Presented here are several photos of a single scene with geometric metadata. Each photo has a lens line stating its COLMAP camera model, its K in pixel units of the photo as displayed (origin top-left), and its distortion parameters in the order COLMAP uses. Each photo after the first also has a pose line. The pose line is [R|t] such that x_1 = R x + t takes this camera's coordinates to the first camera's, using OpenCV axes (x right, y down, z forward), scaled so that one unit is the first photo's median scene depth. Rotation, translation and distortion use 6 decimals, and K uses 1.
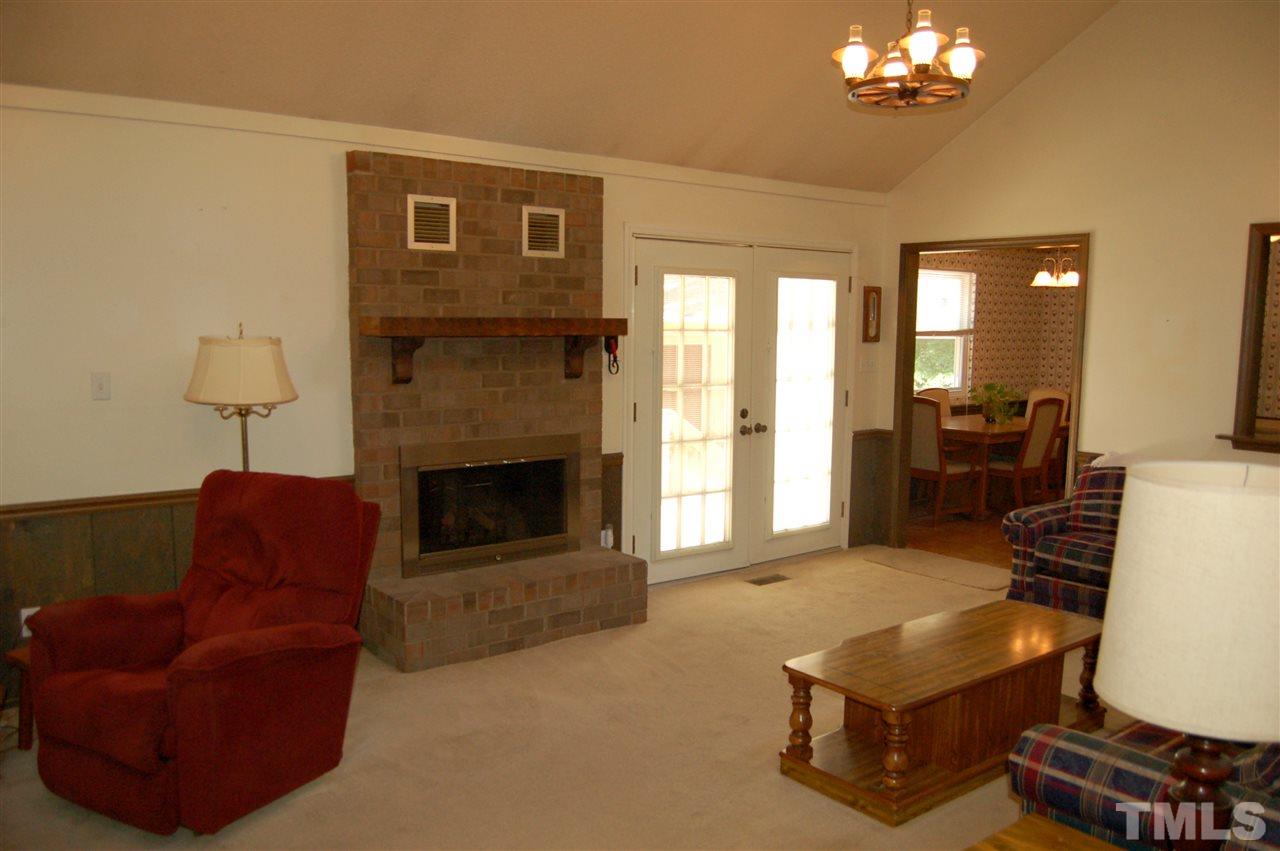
lens RADIAL K [[1013.3, 0, 637.5], [0, 1013.3, 437.5], [0, 0, 1]] dist [-0.086131, 0.030427]
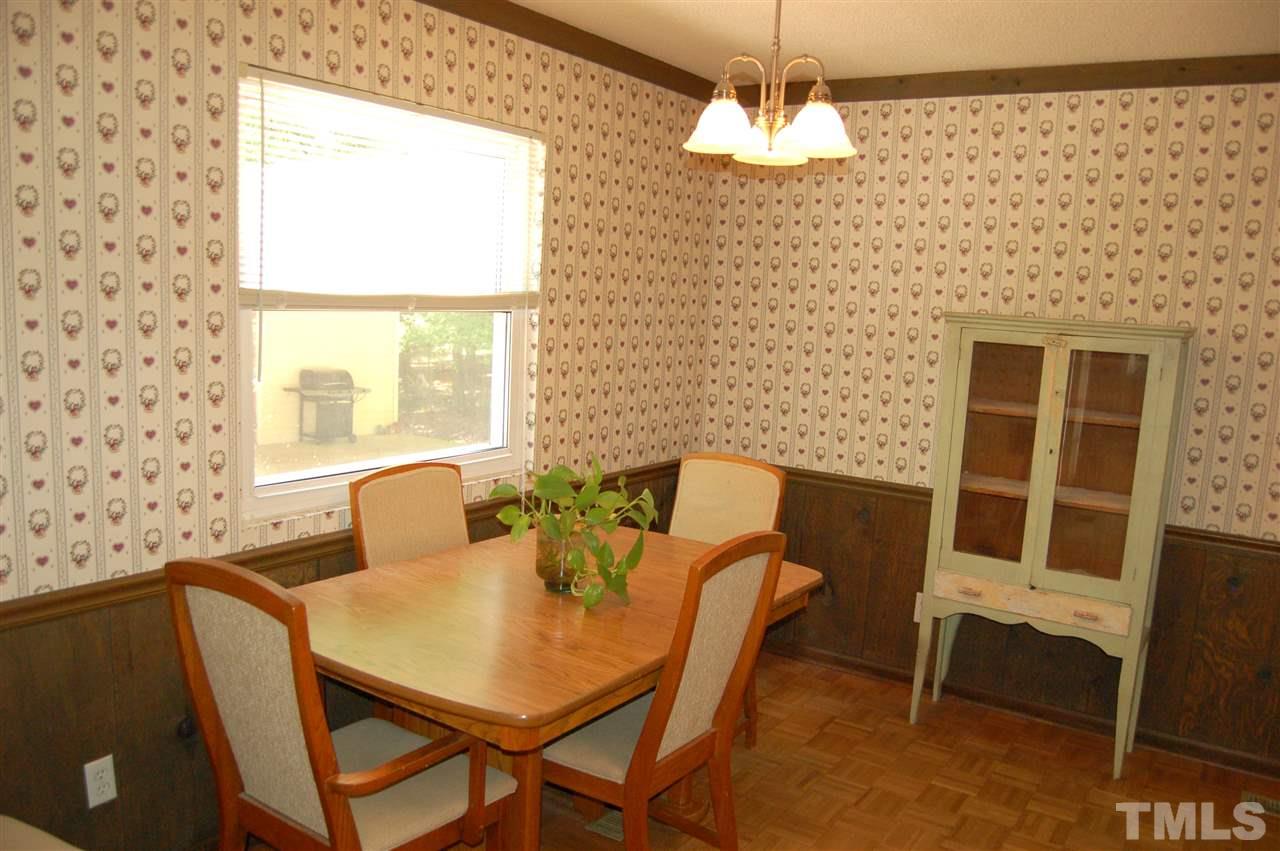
lens RADIAL K [[1013.3, 0, 645.8], [0, 1013.3, 433.4], [0, 0, 1]] dist [-0.086131, 0.030427]
pose [[0.945188, -0.009632, 0.326385, 0.250090], [-0.001865, 0.999389, 0.034895, -0.069394], [-0.326522, -0.033591, 0.944592, 0.631380]]
